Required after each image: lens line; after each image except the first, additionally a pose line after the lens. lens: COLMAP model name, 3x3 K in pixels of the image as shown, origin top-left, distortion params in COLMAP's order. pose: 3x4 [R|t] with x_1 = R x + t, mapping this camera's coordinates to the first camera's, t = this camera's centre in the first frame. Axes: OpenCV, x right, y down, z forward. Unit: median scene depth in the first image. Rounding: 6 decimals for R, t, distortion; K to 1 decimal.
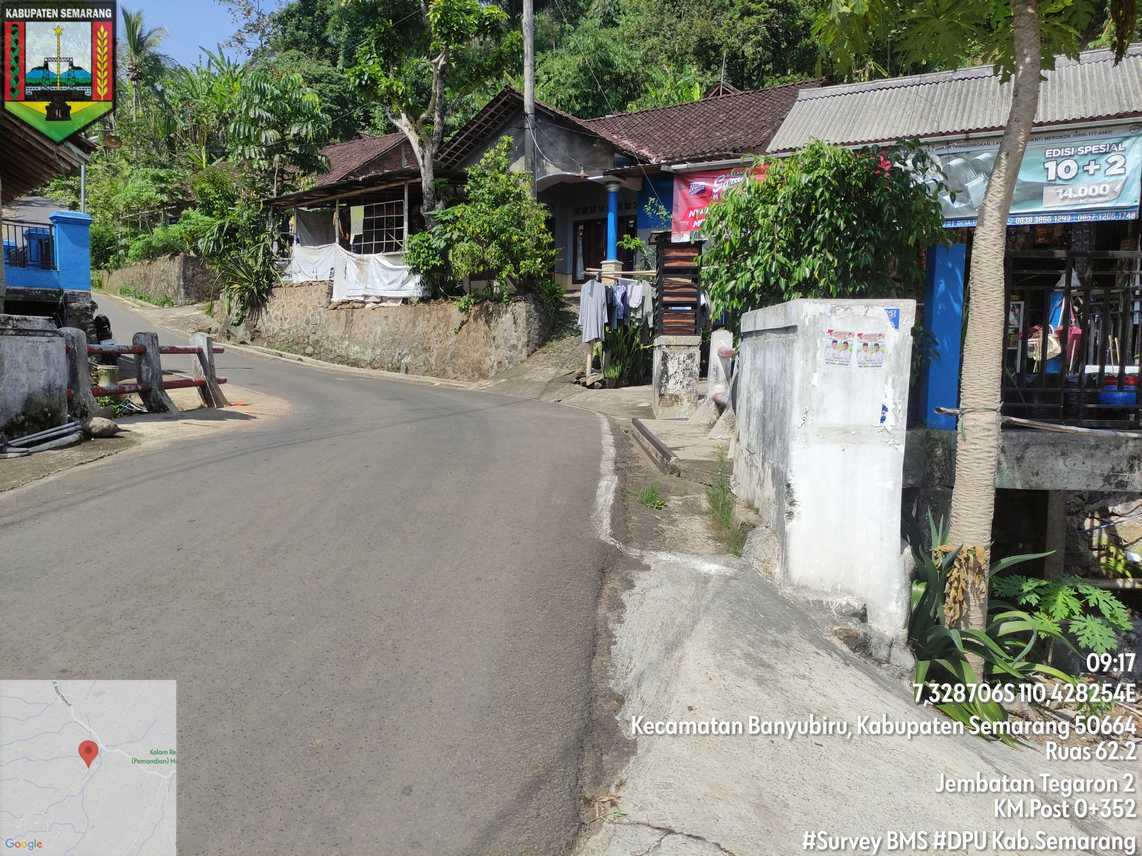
lens RADIAL K [[844.8, 0, 570.3], [0, 844.8, 425.1], [0, 0, 1]] dist [0.055207, -0.052398]
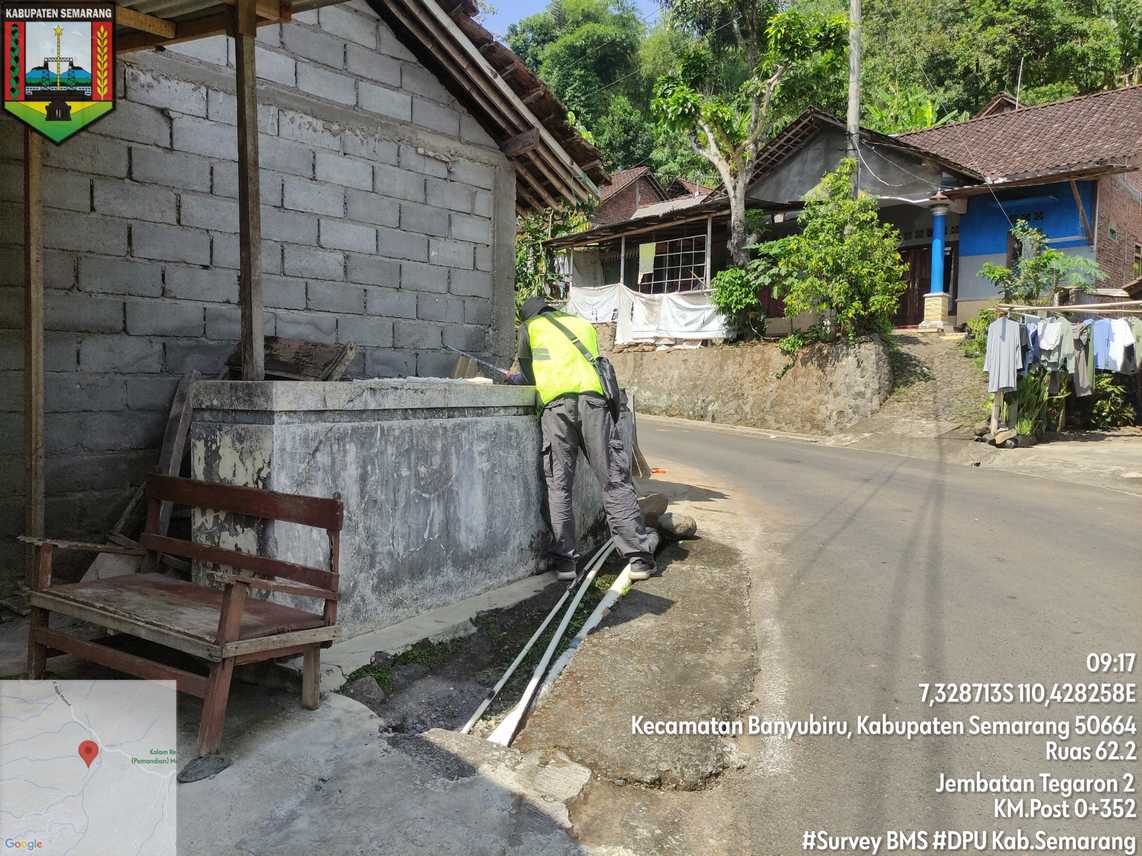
lens RADIAL K [[844.8, 0, 568.5], [0, 844.8, 425.4], [0, 0, 1]] dist [0.055207, -0.052398]
pose [[0.983359, 0.006052, -0.181572, -0.205461], [-0.013133, 0.999198, -0.037824, -0.023717], [0.181197, 0.039579, 0.982650, 0.083926]]
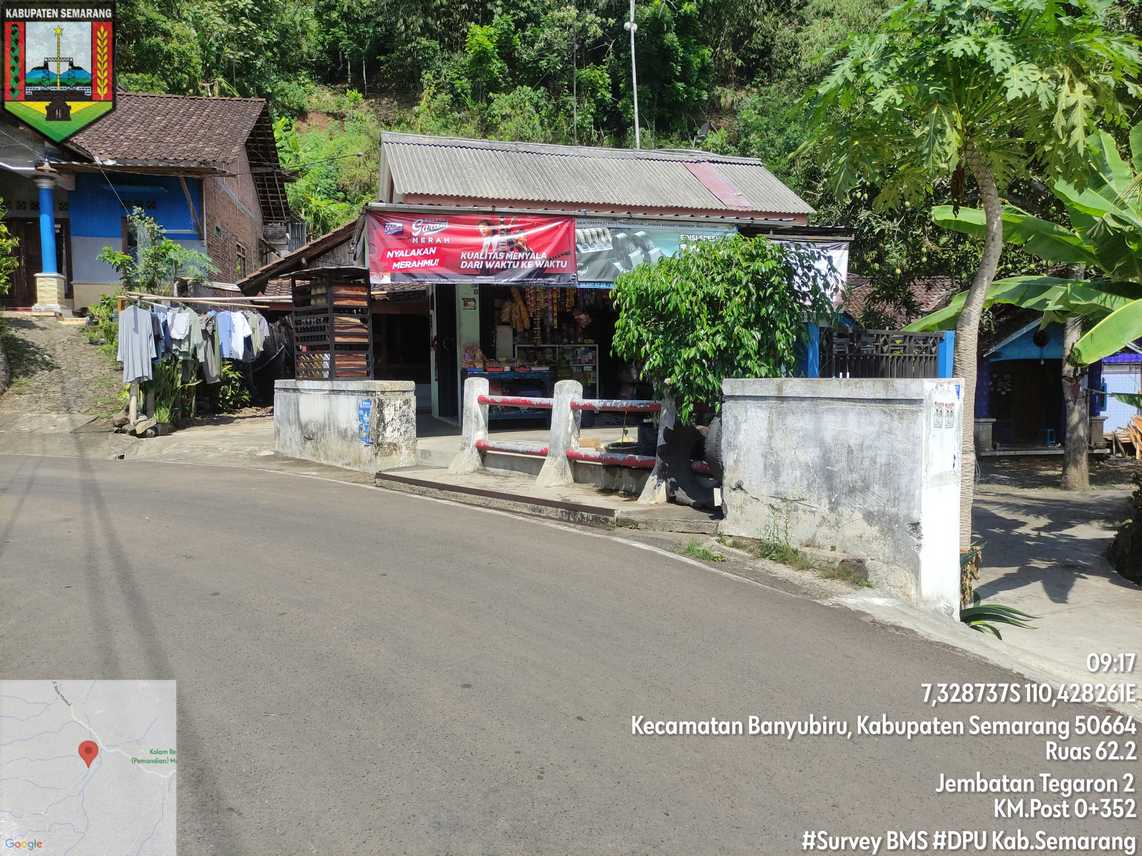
lens RADIAL K [[844.8, 0, 568.9], [0, 844.8, 423.3], [0, 0, 1]] dist [0.055207, -0.052398]
pose [[0.711887, -0.063569, 0.699411, -0.221925], [0.076999, 0.996956, 0.012241, -0.030074], [-0.698060, 0.045140, 0.714615, 0.098384]]
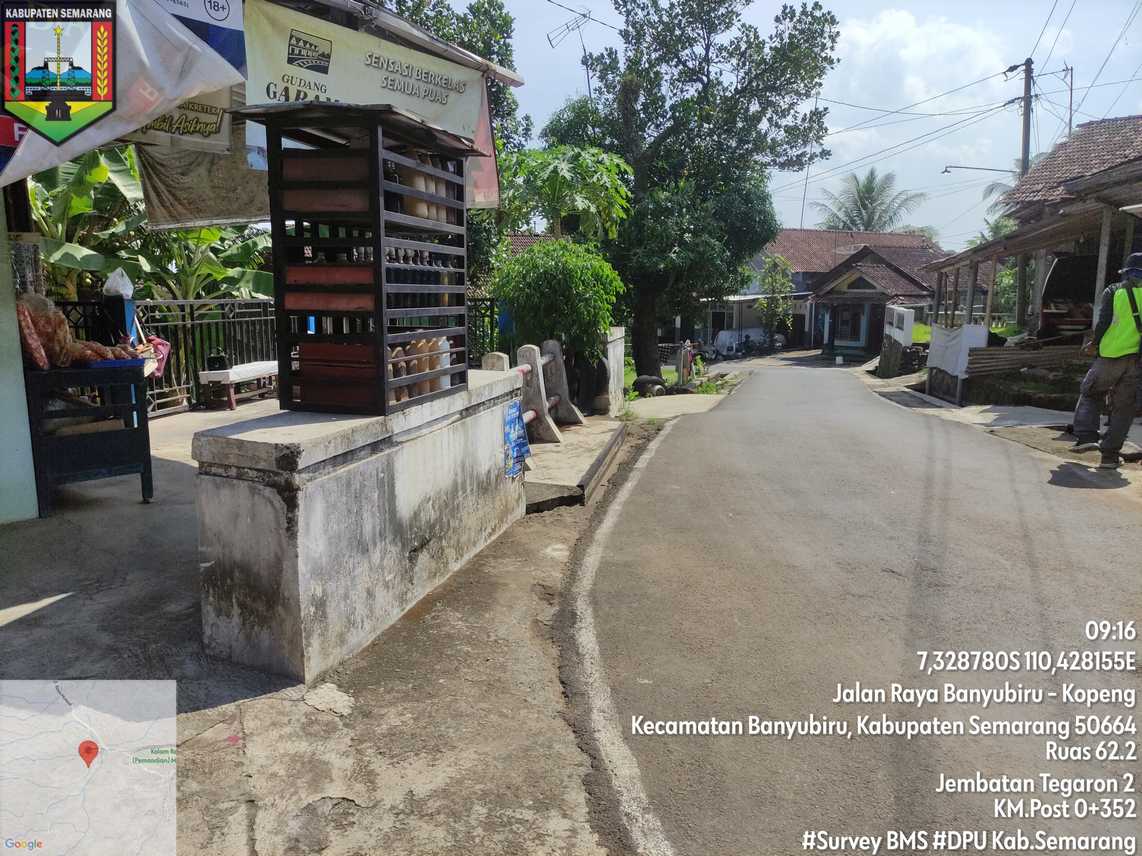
lens RADIAL K [[844.8, 0, 566.7], [0, 844.8, 427.3], [0, 0, 1]] dist [0.055207, -0.052398]
pose [[-0.984132, -0.043121, 0.172116, -0.016103], [0.000984, 0.968680, 0.248312, -0.120228], [-0.177433, 0.244541, -0.953267, 0.873283]]
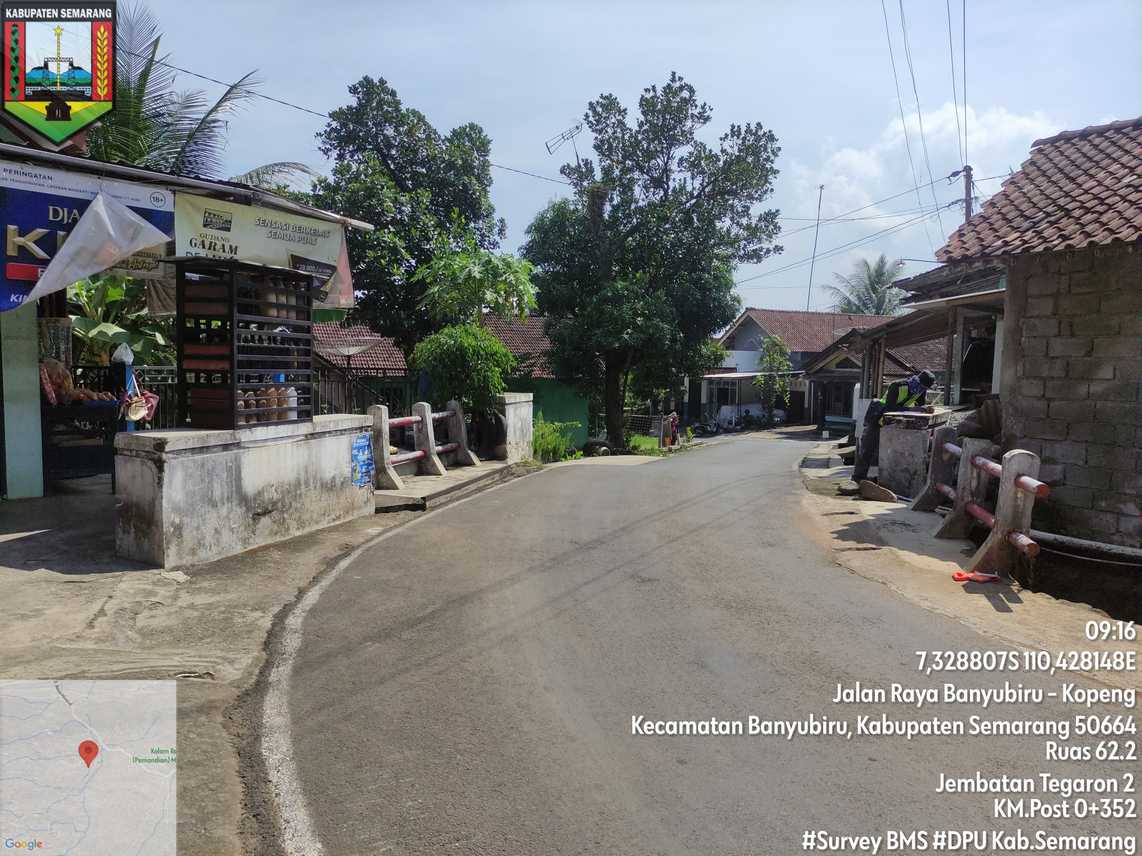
lens RADIAL K [[844.8, 0, 567.2], [0, 844.8, 424.2], [0, 0, 1]] dist [0.055207, -0.052398]
pose [[-0.973037, -0.044002, 0.226412, -0.163666], [-0.007736, 0.987308, 0.158631, -0.132972], [-0.230519, 0.152602, -0.961027, 1.004066]]
